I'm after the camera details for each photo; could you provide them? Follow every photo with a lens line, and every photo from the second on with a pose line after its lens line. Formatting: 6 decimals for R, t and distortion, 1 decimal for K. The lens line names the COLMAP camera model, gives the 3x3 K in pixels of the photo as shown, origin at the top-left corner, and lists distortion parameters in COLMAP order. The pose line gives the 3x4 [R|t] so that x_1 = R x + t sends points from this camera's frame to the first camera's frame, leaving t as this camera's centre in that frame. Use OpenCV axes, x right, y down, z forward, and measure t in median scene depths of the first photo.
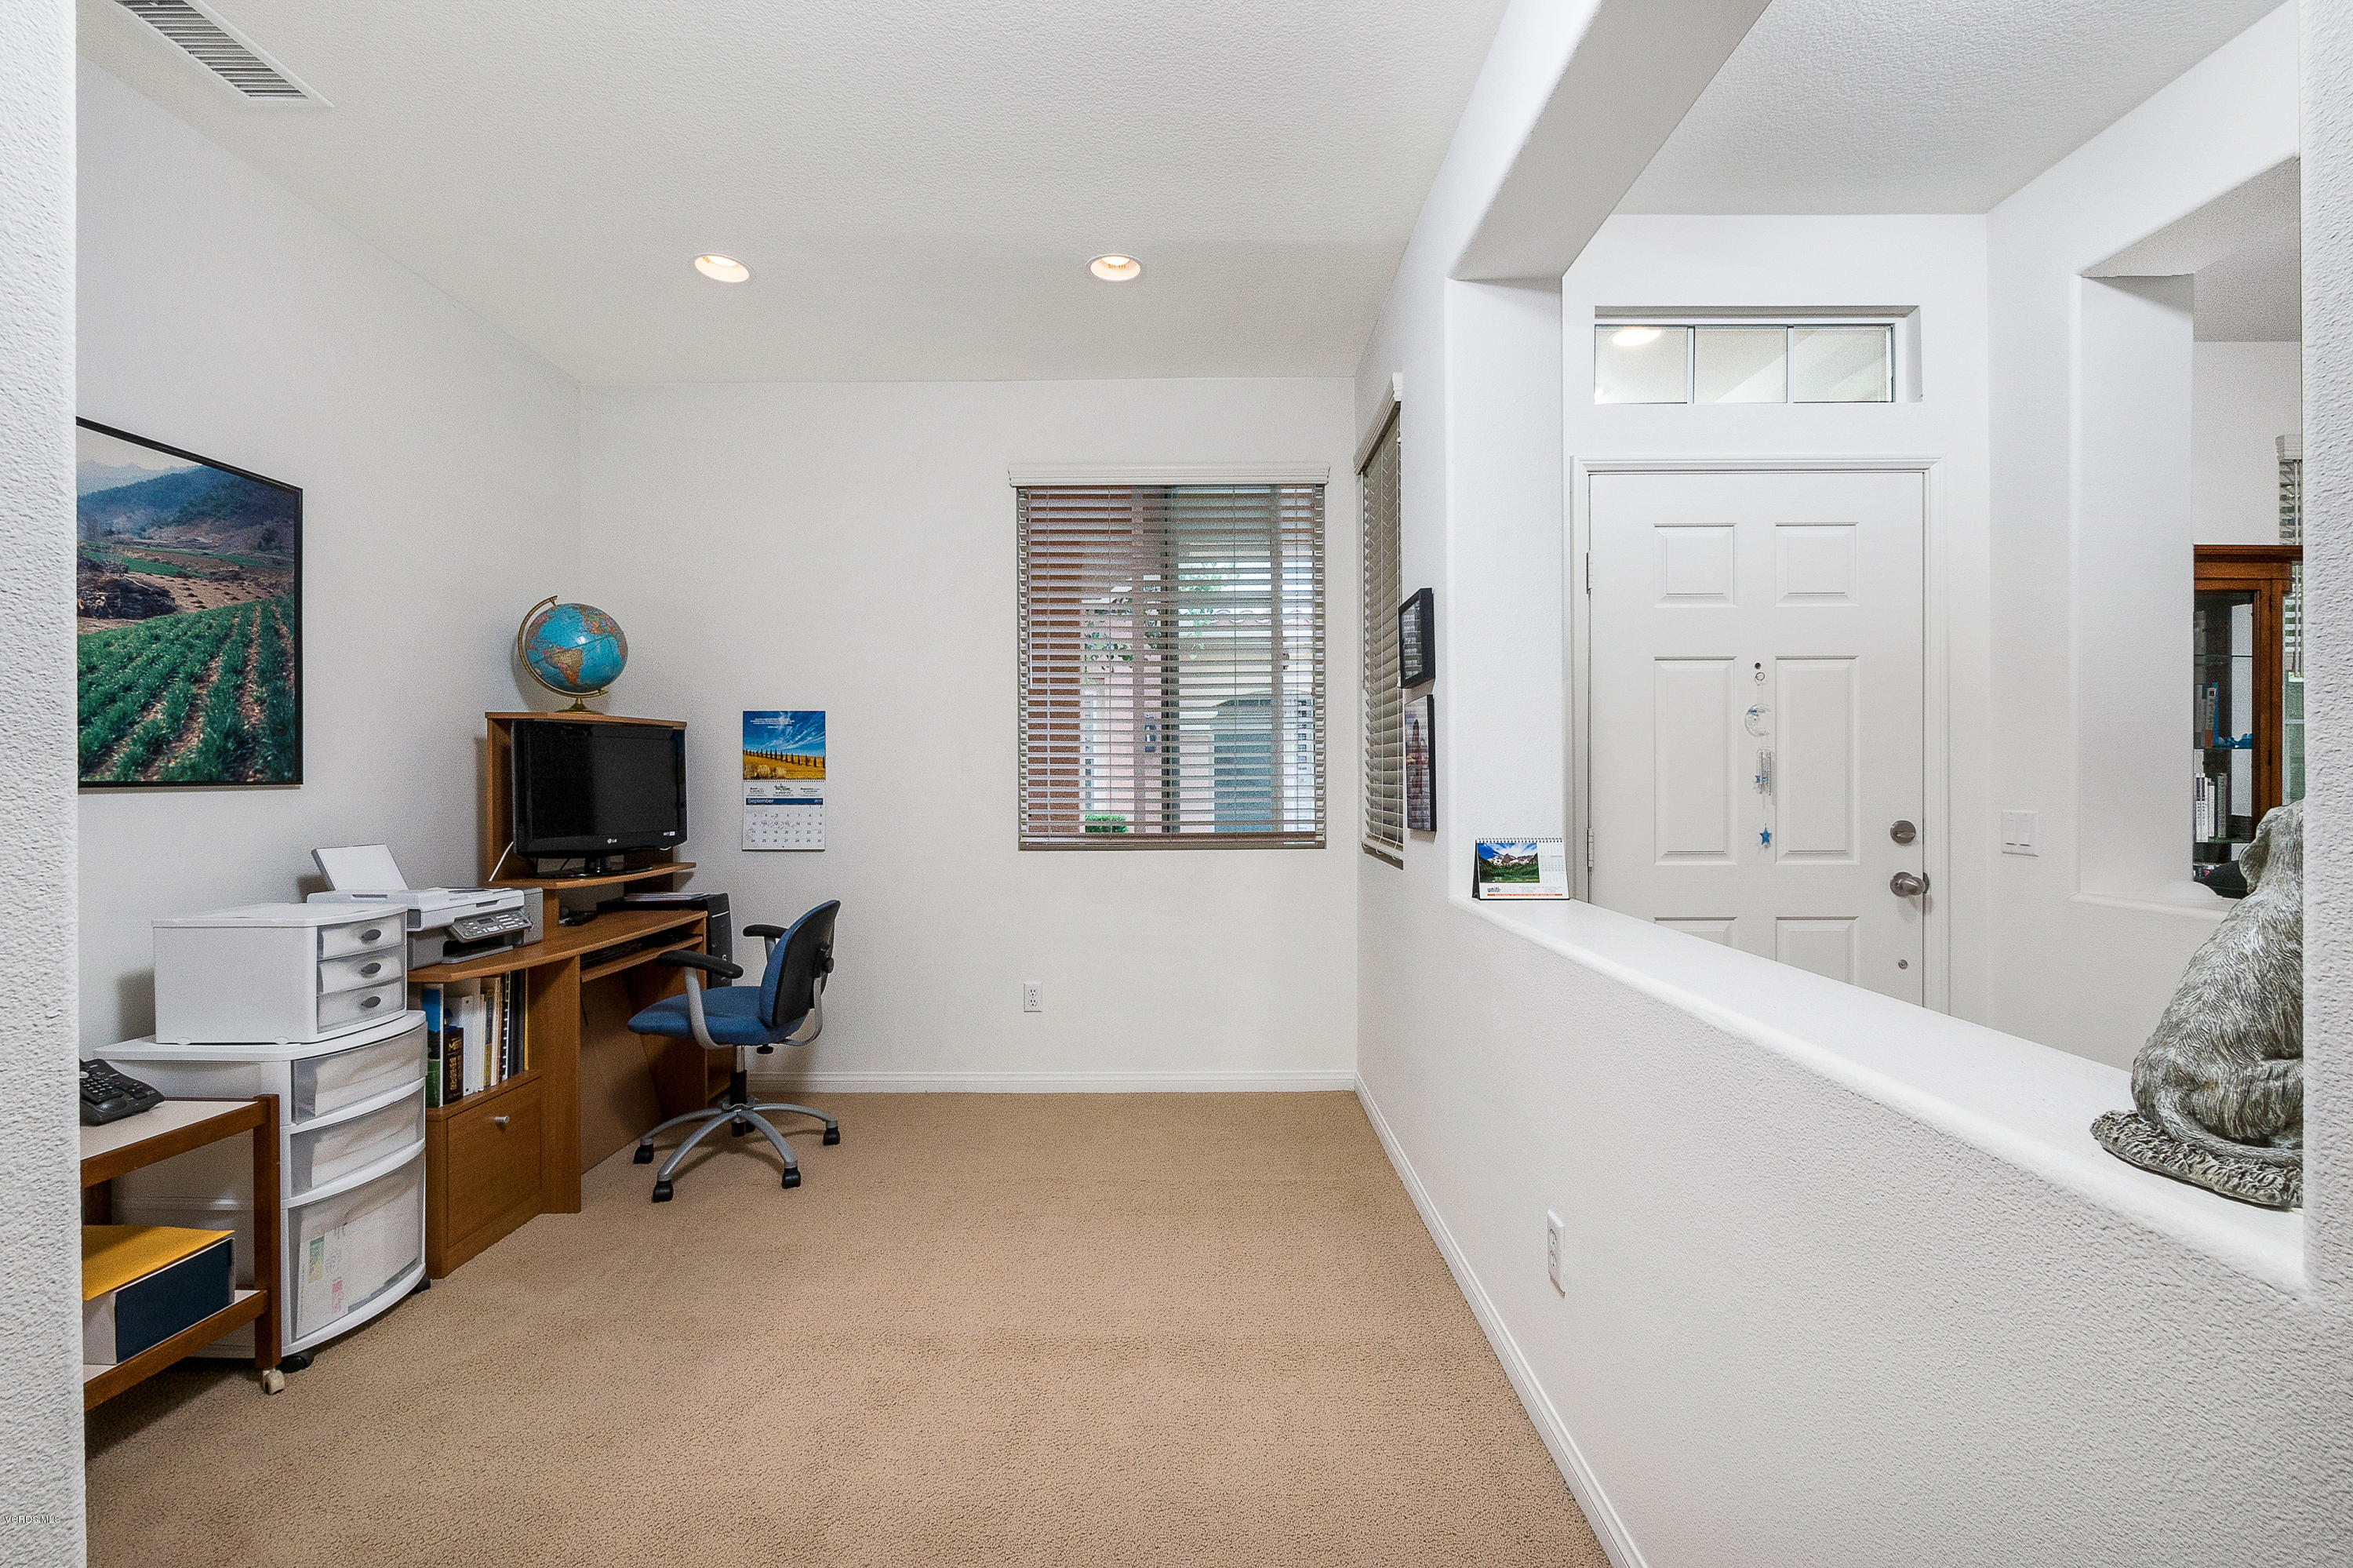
lens RADIAL K [[1001.3, 0, 1178.7], [0, 1001.3, 783.0], [0, 0, 1]] dist [-0.003167, -0.000160]
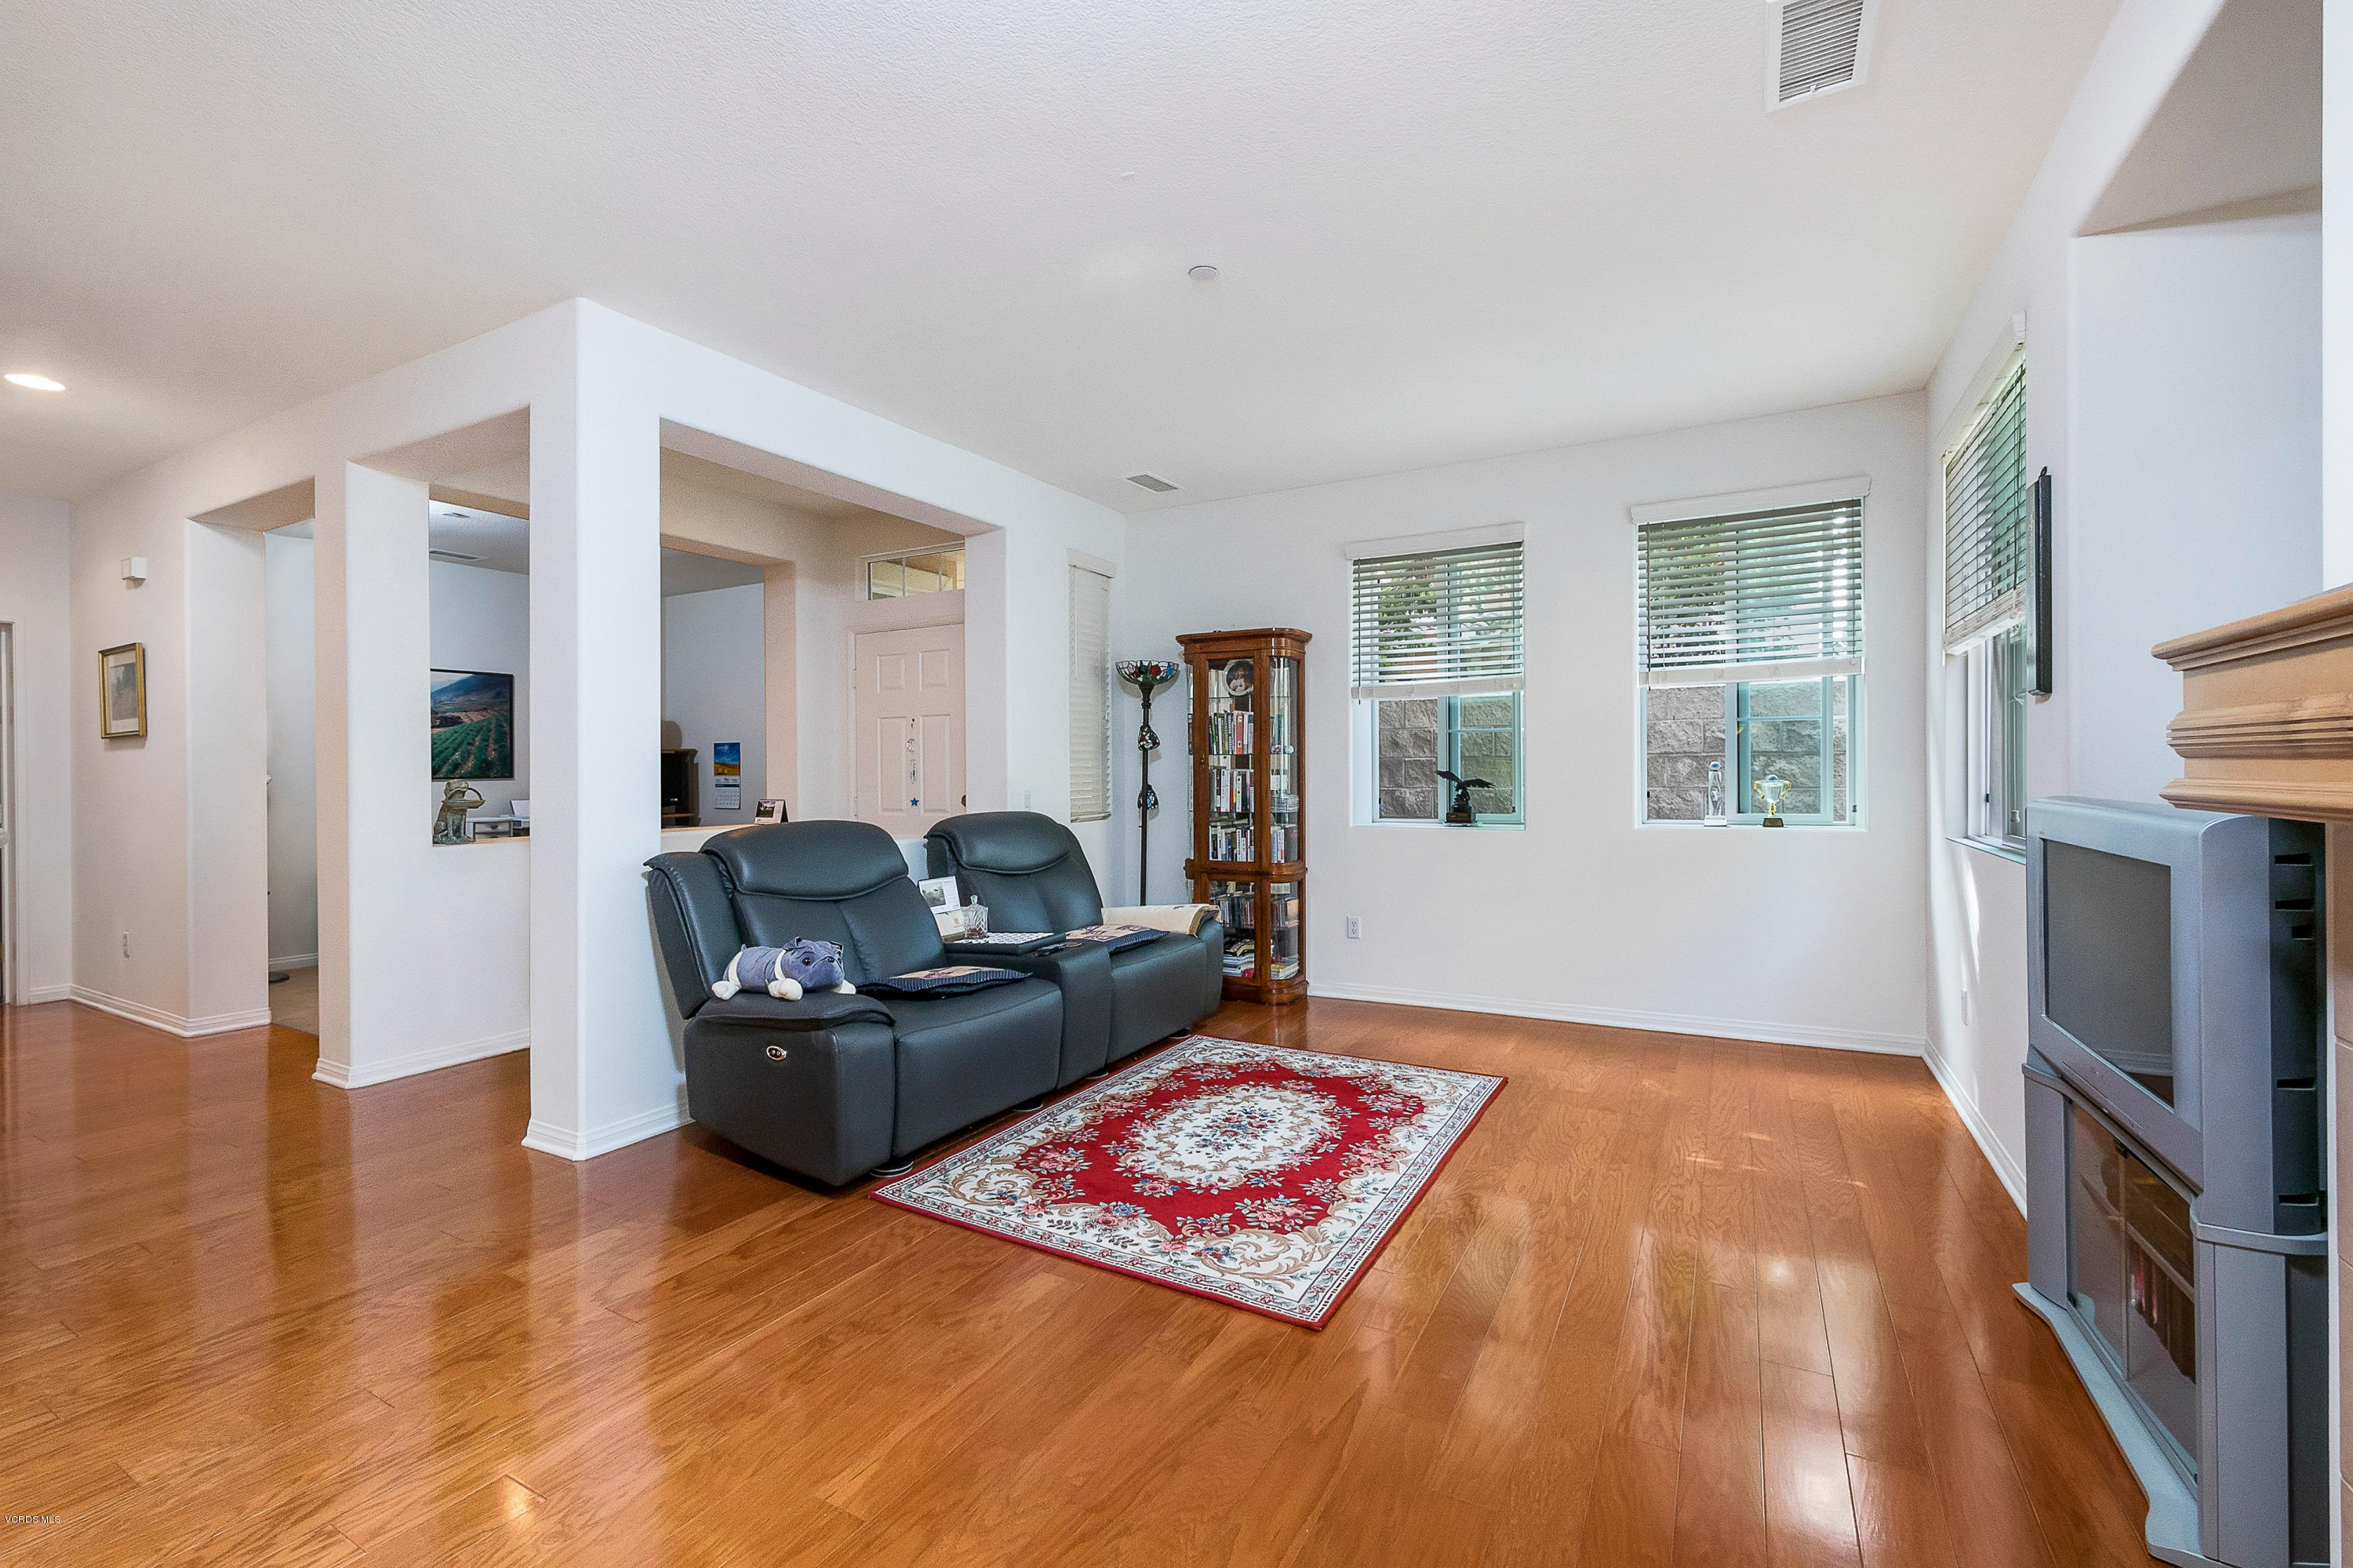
lens RADIAL K [[1001.3, 0, 1173.7], [0, 1001.3, 777.8], [0, 0, 1]] dist [-0.003167, -0.000160]
pose [[0.871804, -0.001982, -0.489850, 2.447739], [0.002556, 0.999997, 0.000504, 0.004674], [0.489847, -0.001691, 0.871807, -0.639684]]
